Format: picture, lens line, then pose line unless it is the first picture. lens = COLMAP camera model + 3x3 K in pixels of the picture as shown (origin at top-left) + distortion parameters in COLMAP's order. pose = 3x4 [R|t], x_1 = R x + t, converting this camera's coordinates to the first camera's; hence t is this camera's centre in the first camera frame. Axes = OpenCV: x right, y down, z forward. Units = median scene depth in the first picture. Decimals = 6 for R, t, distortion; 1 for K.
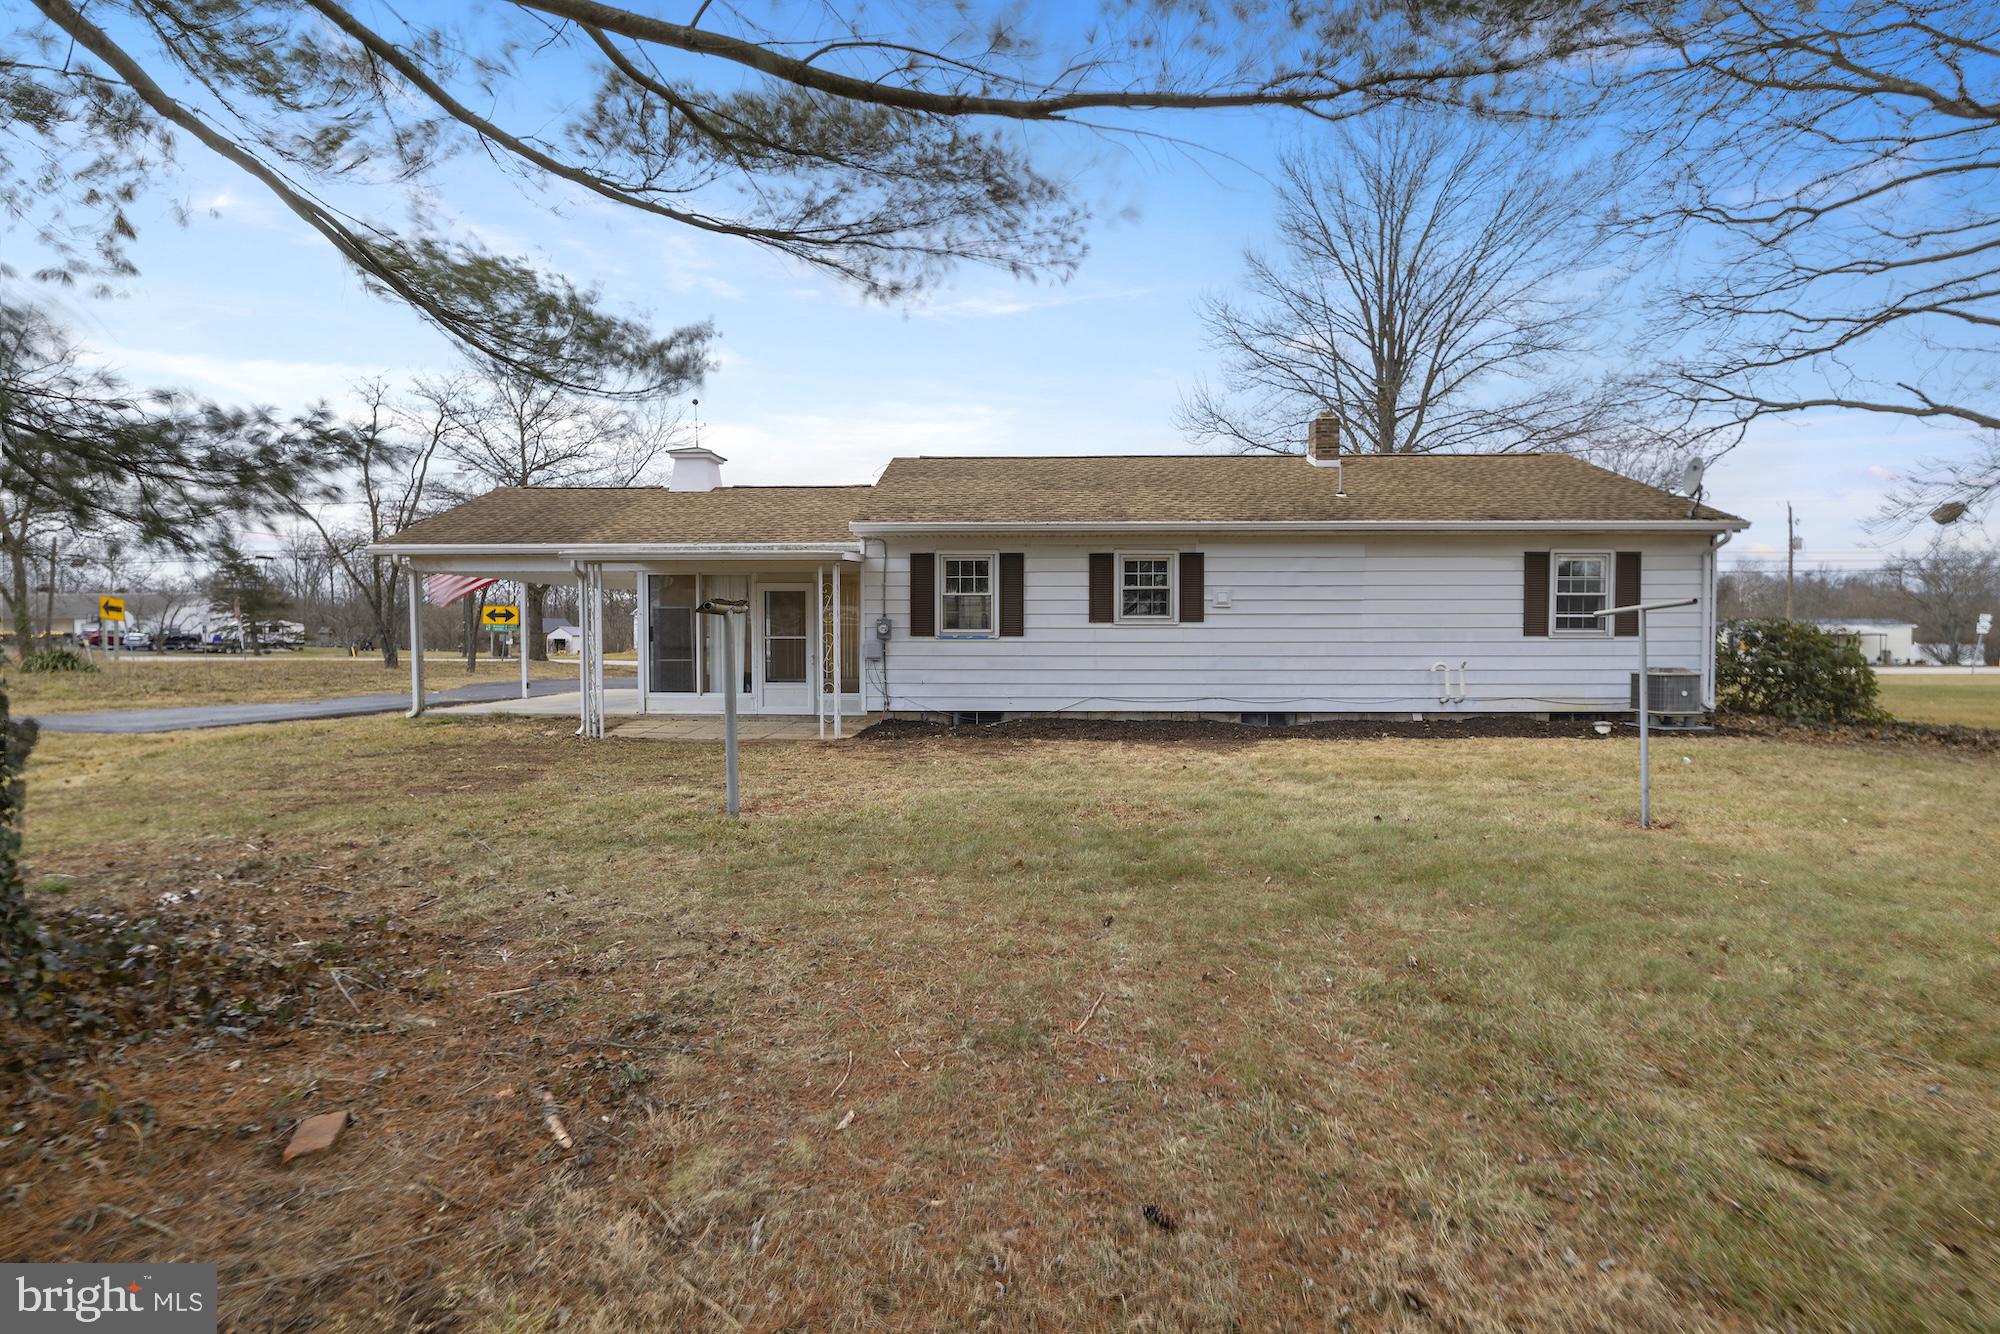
lens RADIAL K [[821.0, 0, 1000.0], [0, 821.0, 667.0], [0, 0, 1]] dist [-0.014498, -0.000042]
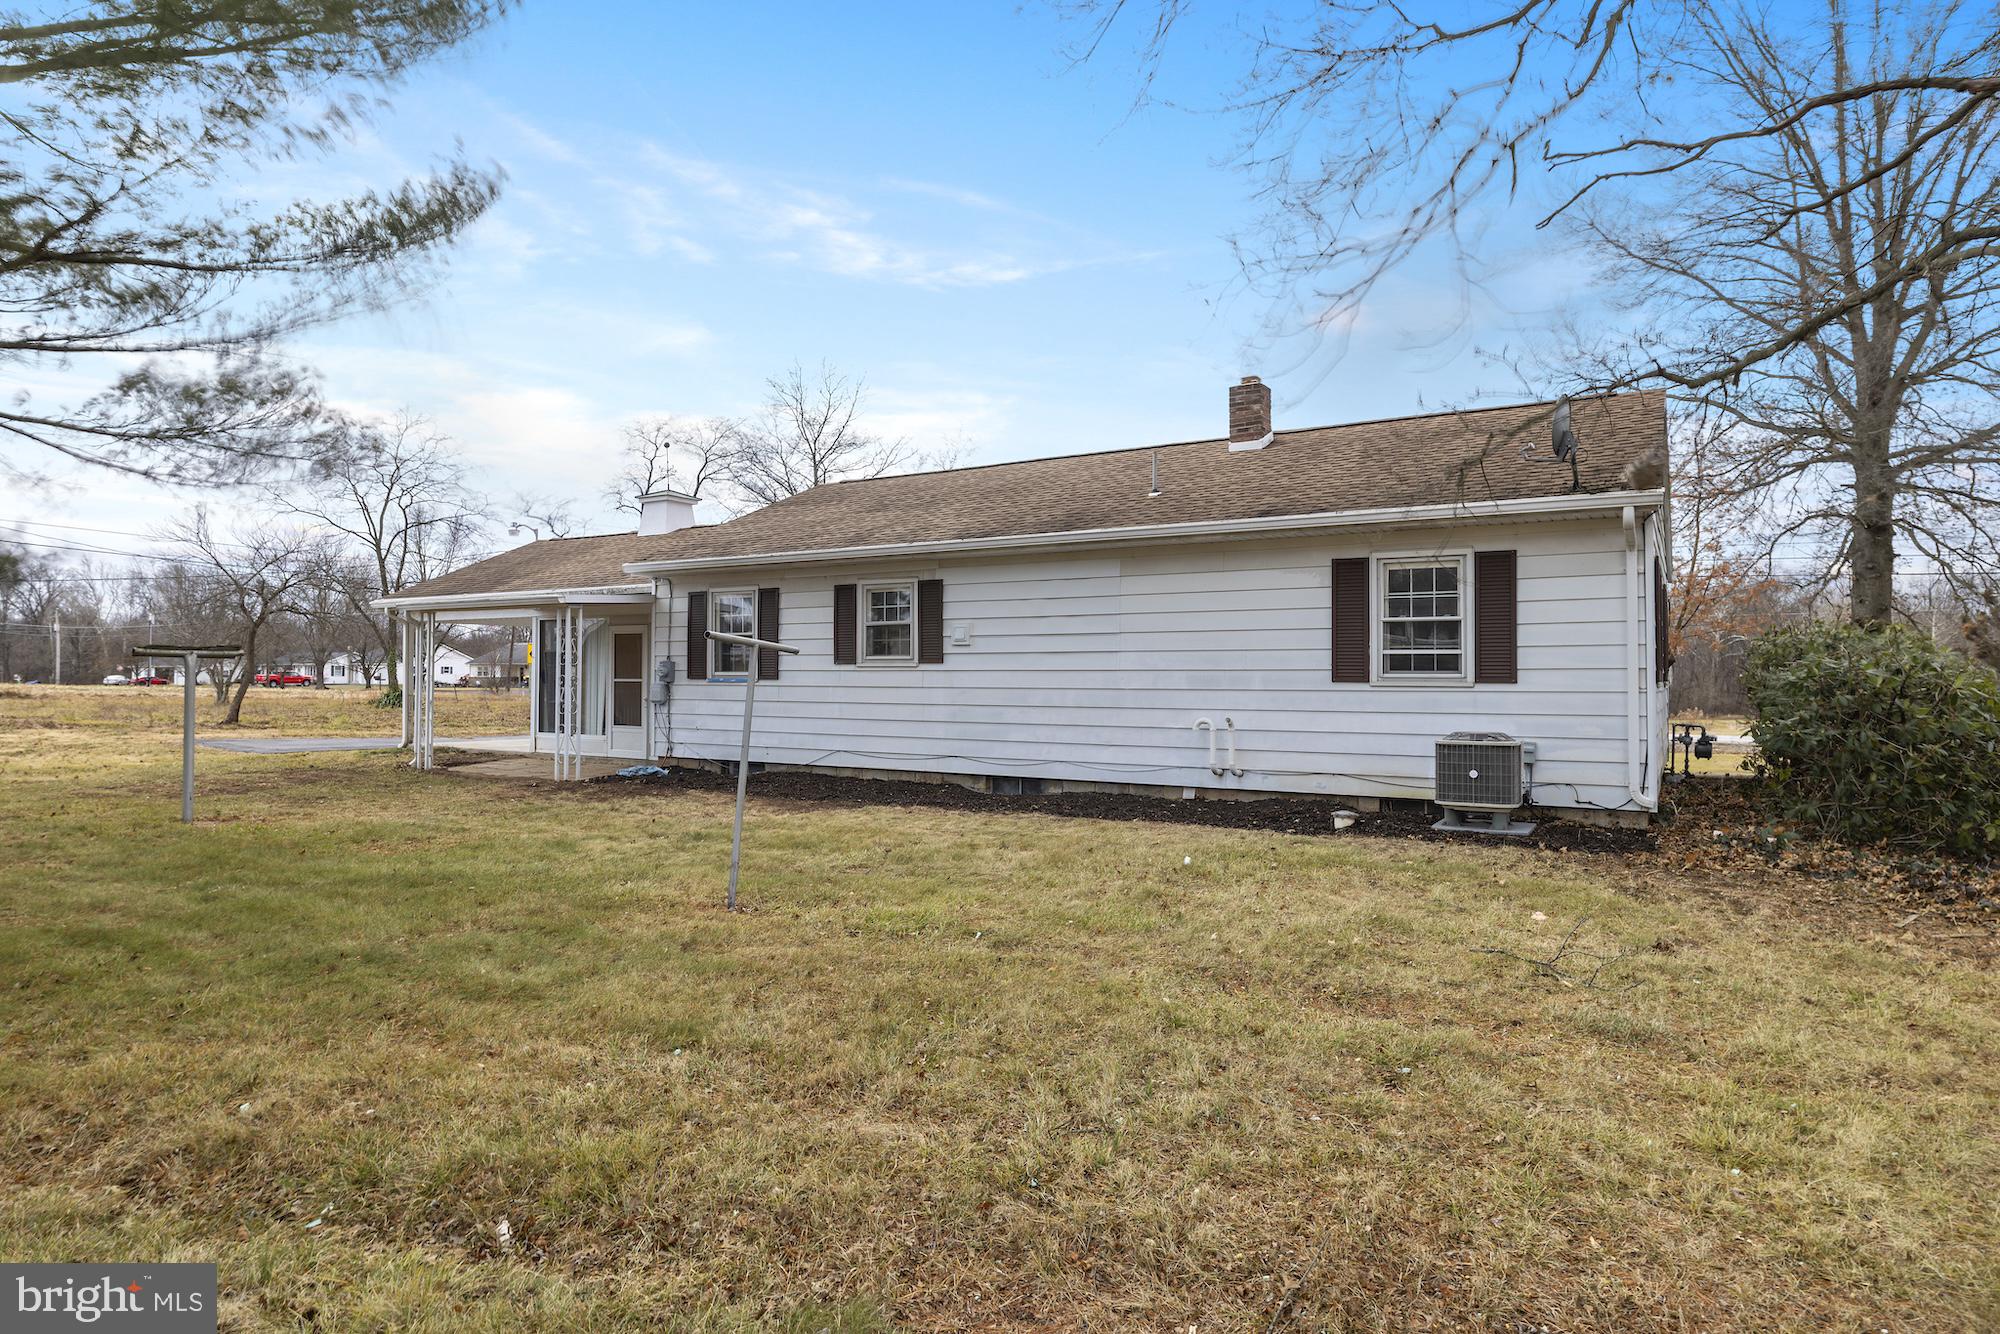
lens RADIAL K [[1142.3, 0, 997.3], [0, 1142.3, 699.2], [0, 0, 1]] dist [0.001882, 0.000229]
pose [[0.862592, 0.012807, -0.505738, 0.873944], [-0.022828, 0.999647, -0.013623, -0.004578], [0.505385, 0.023296, 0.862579, 0.041934]]
